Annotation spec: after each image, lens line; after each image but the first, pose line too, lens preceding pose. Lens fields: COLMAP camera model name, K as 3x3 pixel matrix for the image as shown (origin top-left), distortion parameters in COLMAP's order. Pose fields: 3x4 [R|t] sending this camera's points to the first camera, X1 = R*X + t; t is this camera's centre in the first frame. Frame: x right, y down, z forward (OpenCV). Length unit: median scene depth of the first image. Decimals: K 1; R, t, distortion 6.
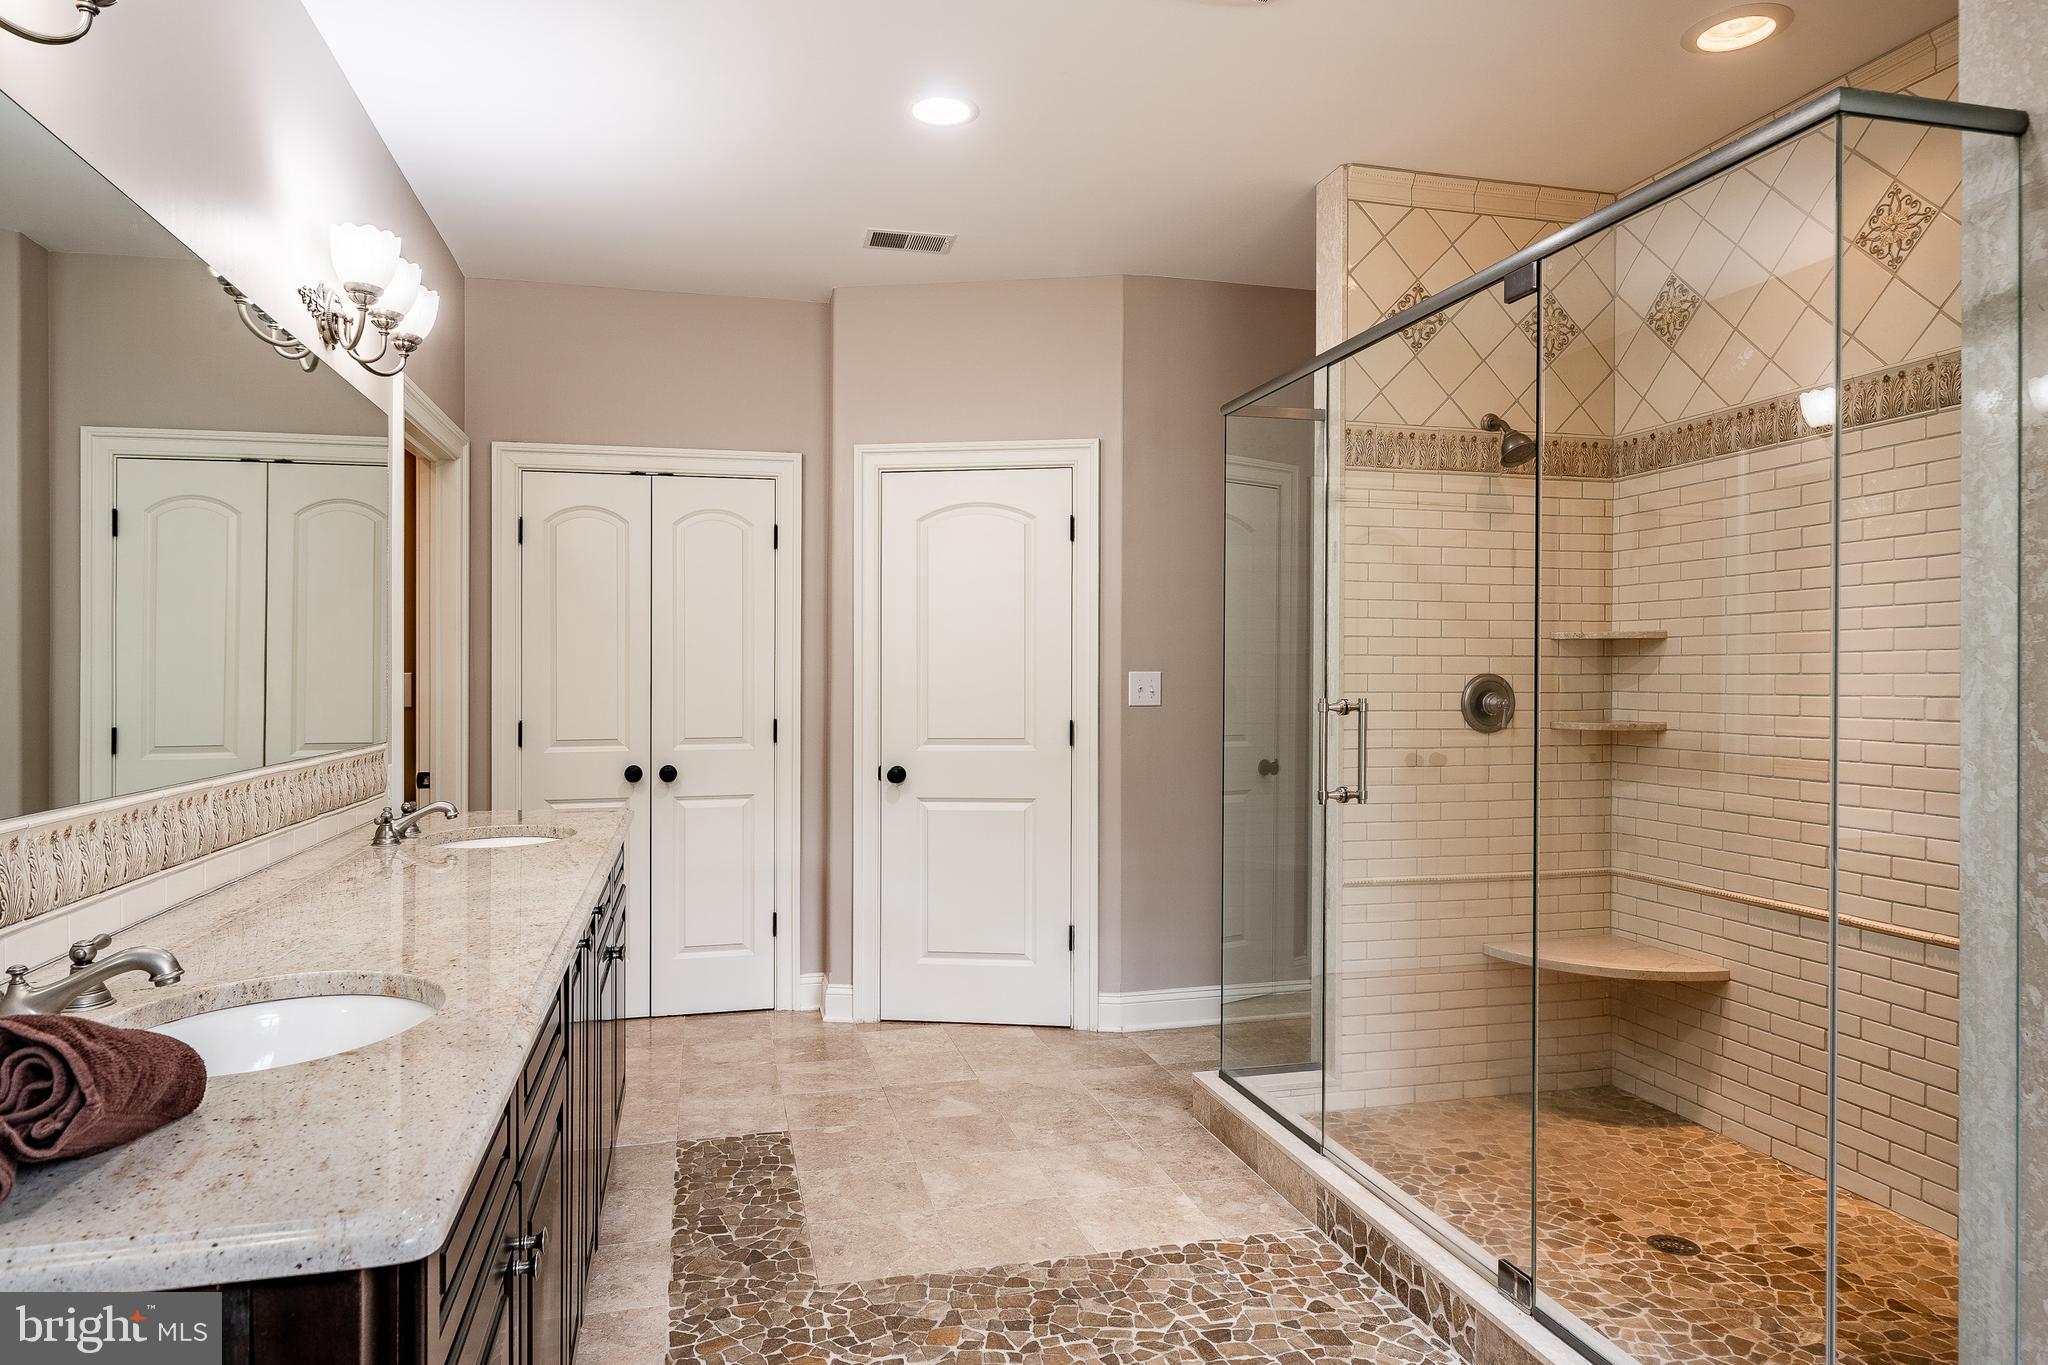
lens RADIAL K [[1261.9, 0, 1020.7], [0, 1261.9, 672.6], [0, 0, 1]] dist [0.012520, -0.000616]
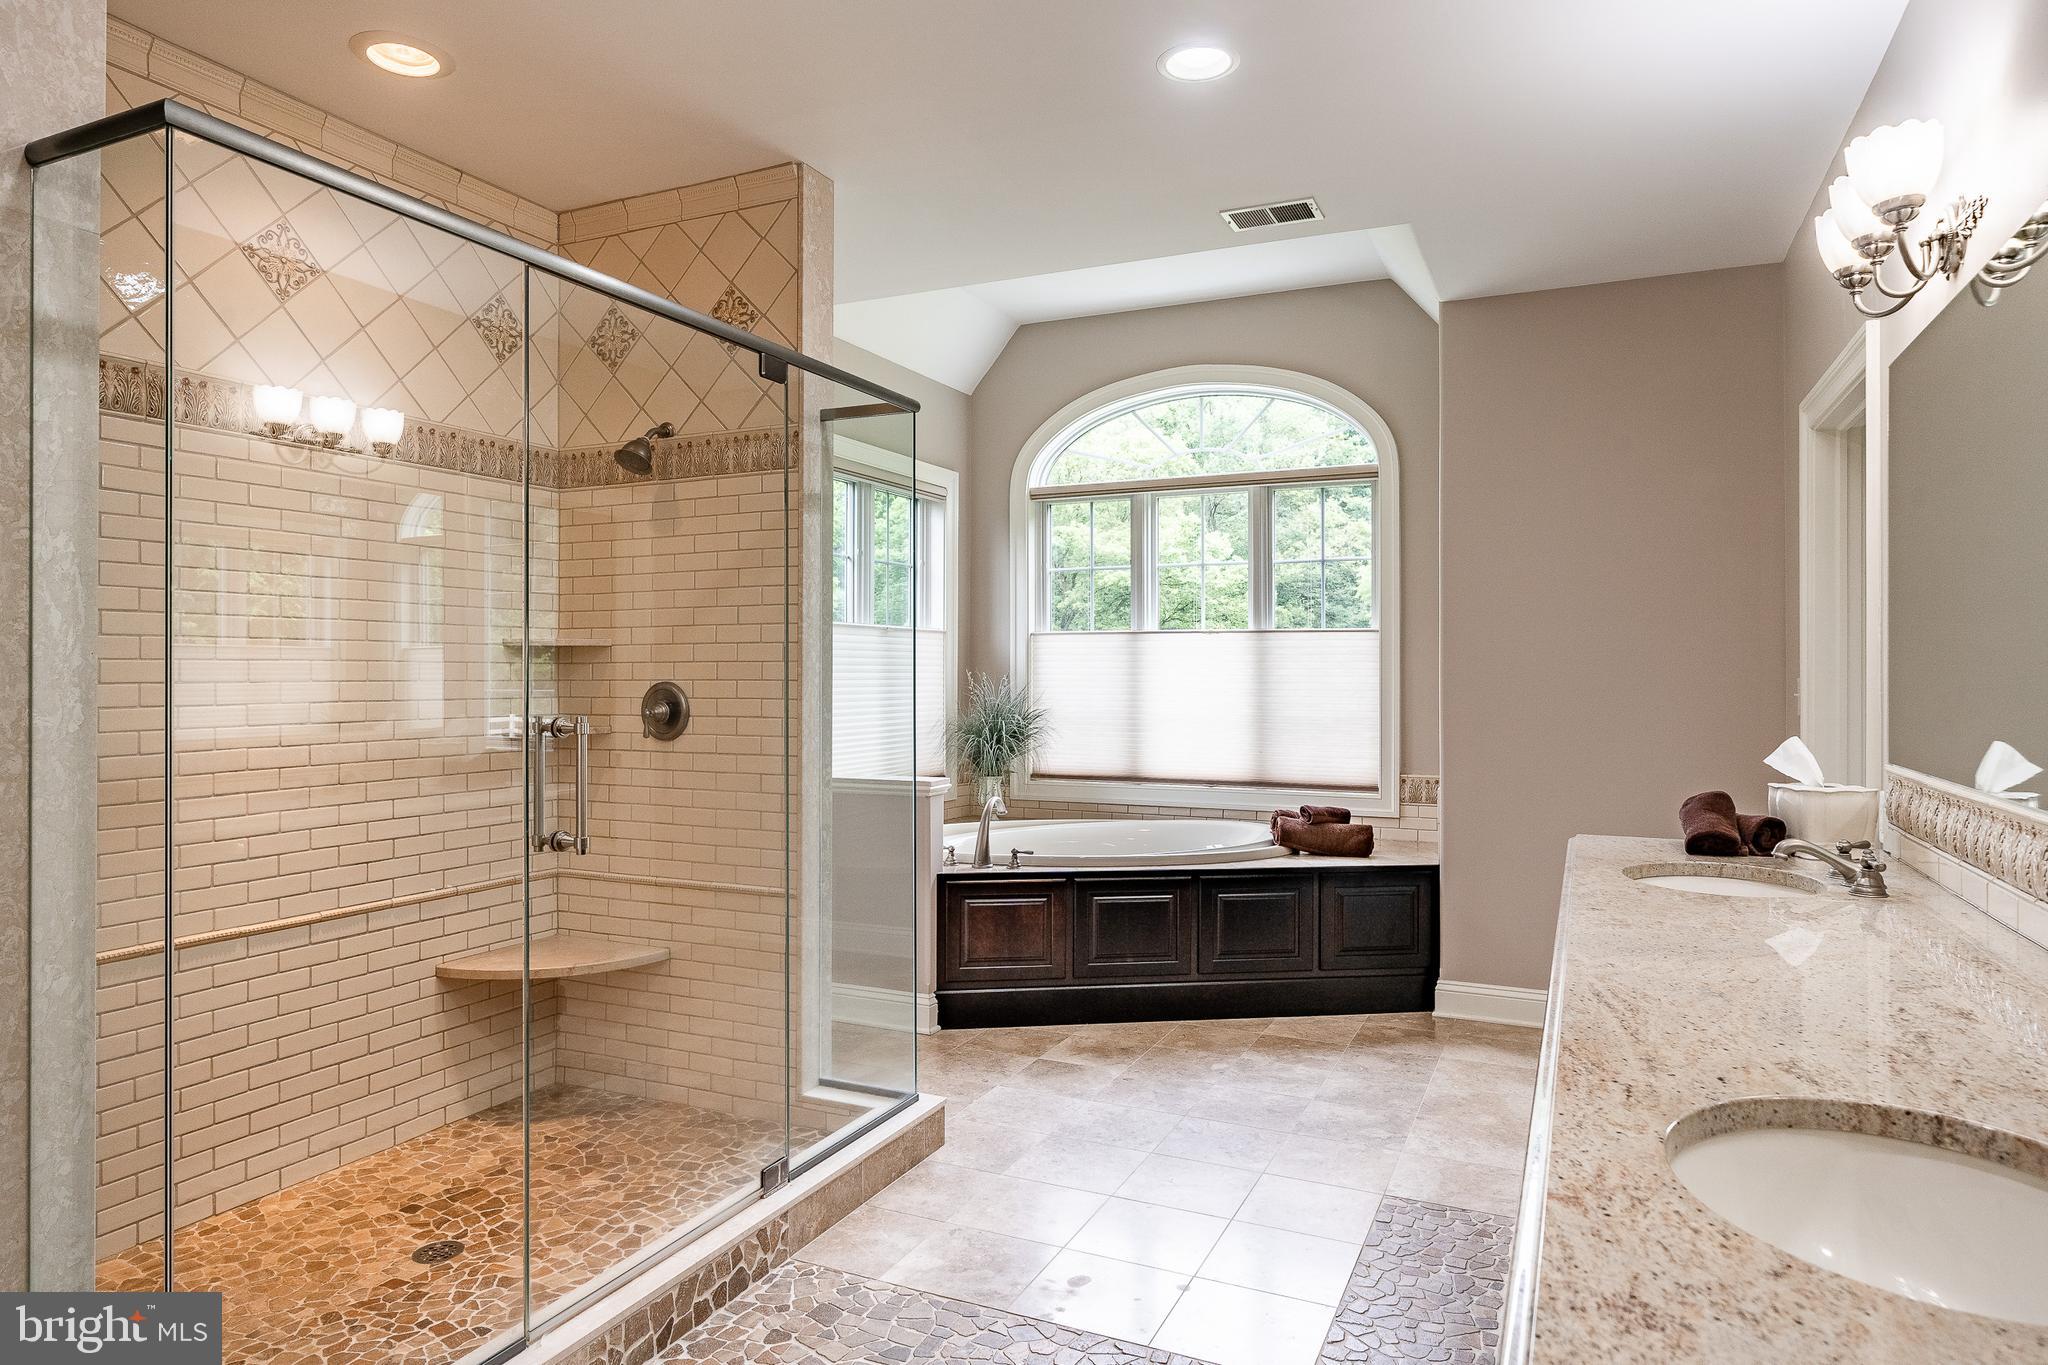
lens RADIAL K [[1201.6, 0, 1025.3], [0, 1201.6, 686.0], [0, 0, 1]] dist [-0.005423, 0.000477]
pose [[-0.768694, -0.001787, 0.639615, -0.374042], [0.003487, 0.999970, 0.006985, -0.000082], [-0.639608, 0.007599, -0.768664, 1.199115]]
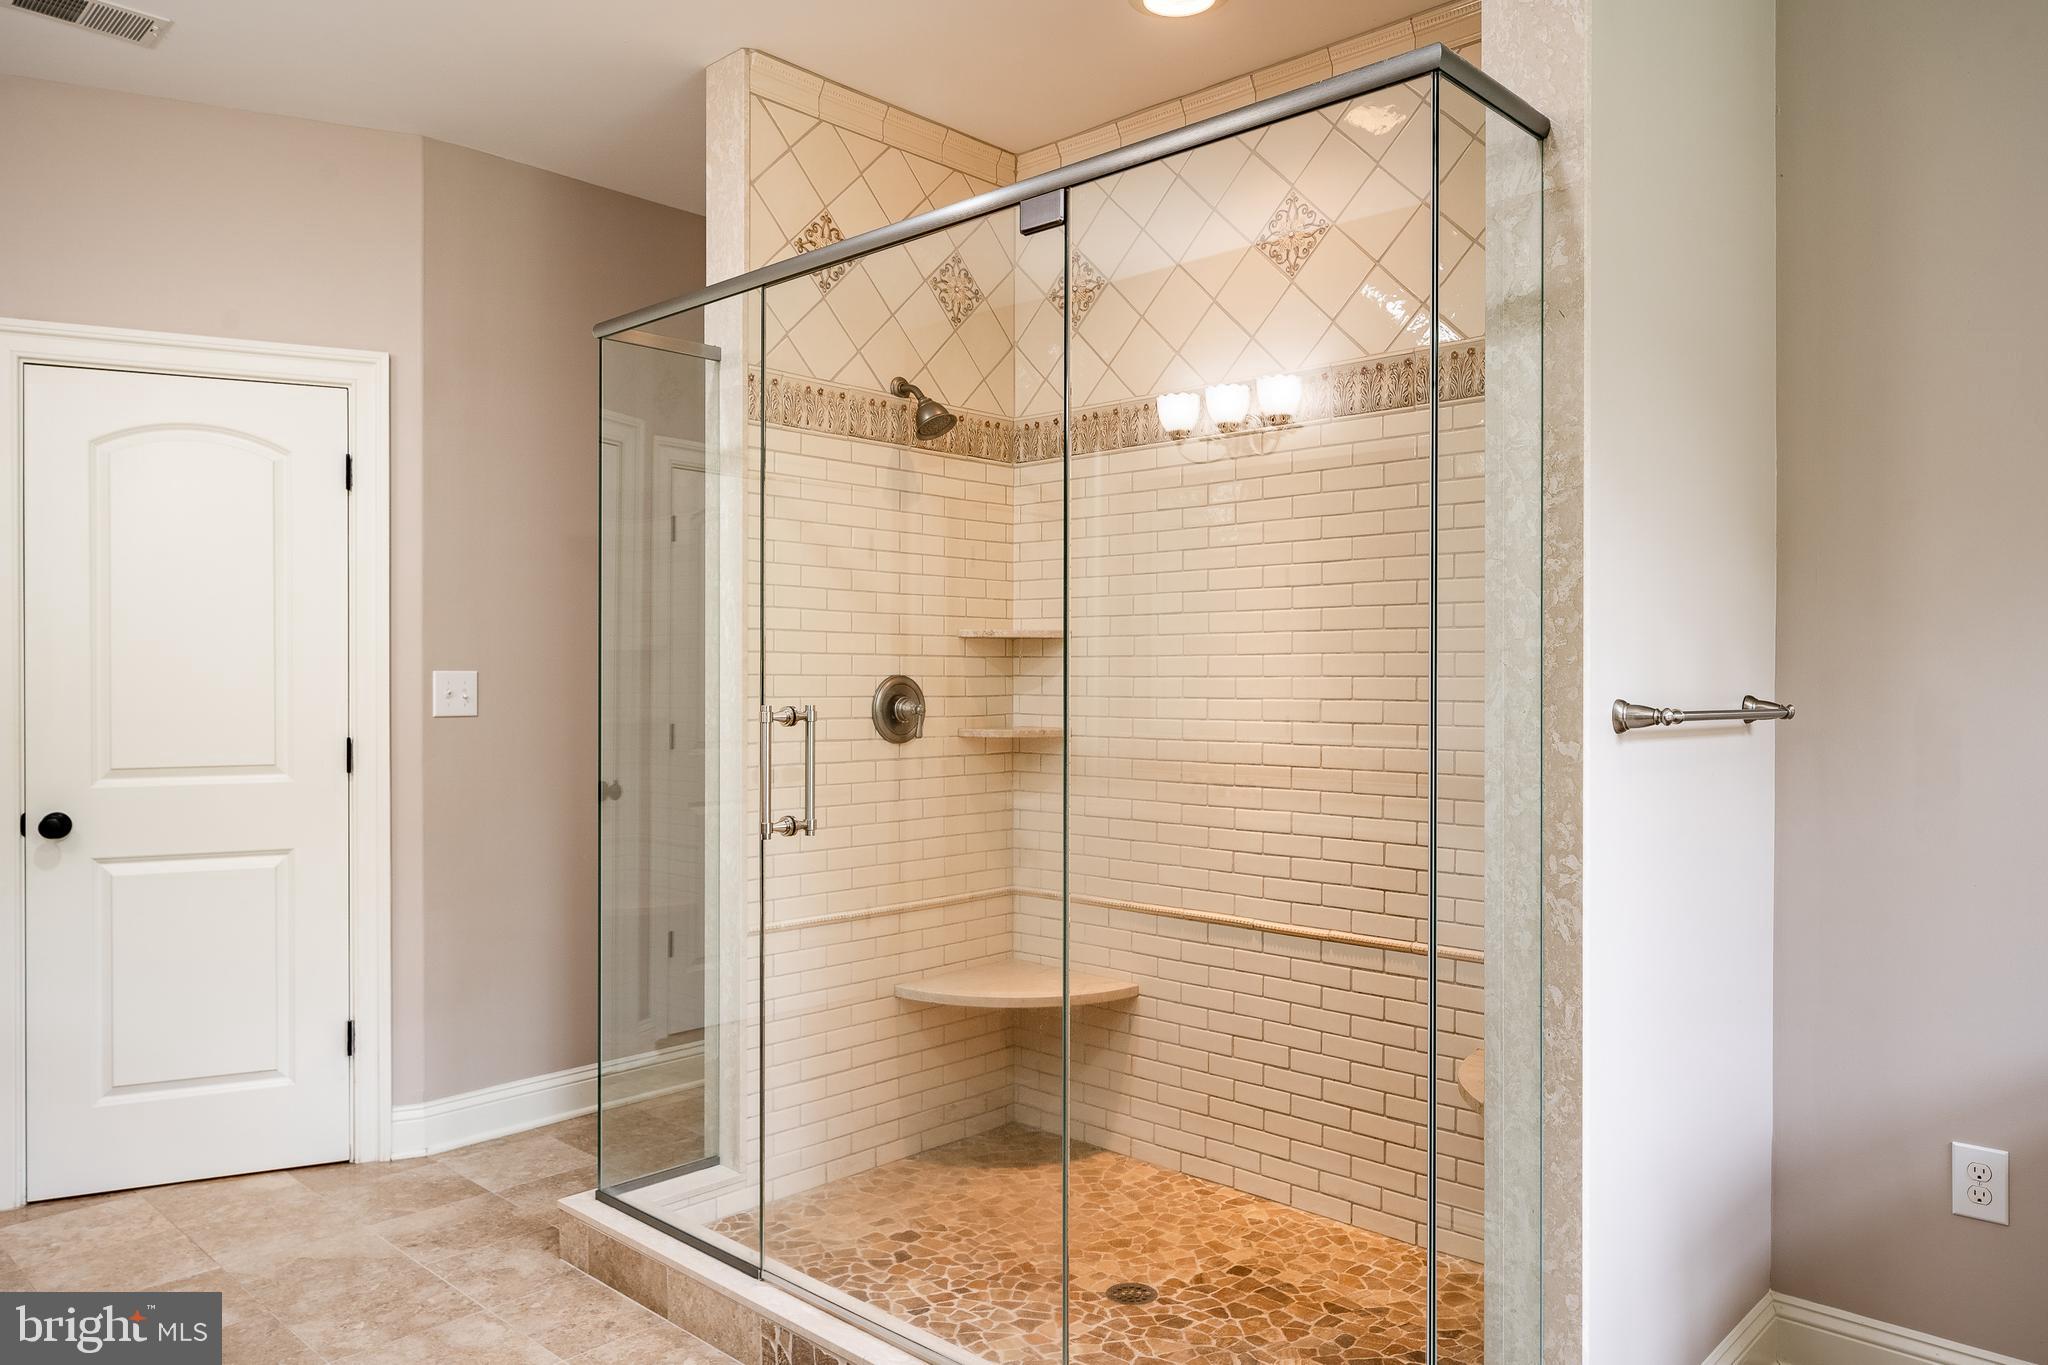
lens RADIAL K [[1407.1, 0, 1016.0], [0, 1407.1, 687.2], [0, 0, 1]] dist [0.009519, -0.000964]
pose [[0.848978, -0.001281, 0.528427, -0.083530], [-0.003728, 0.999958, 0.008414, 0.000714], [-0.528415, -0.009113, 0.848937, 0.148558]]
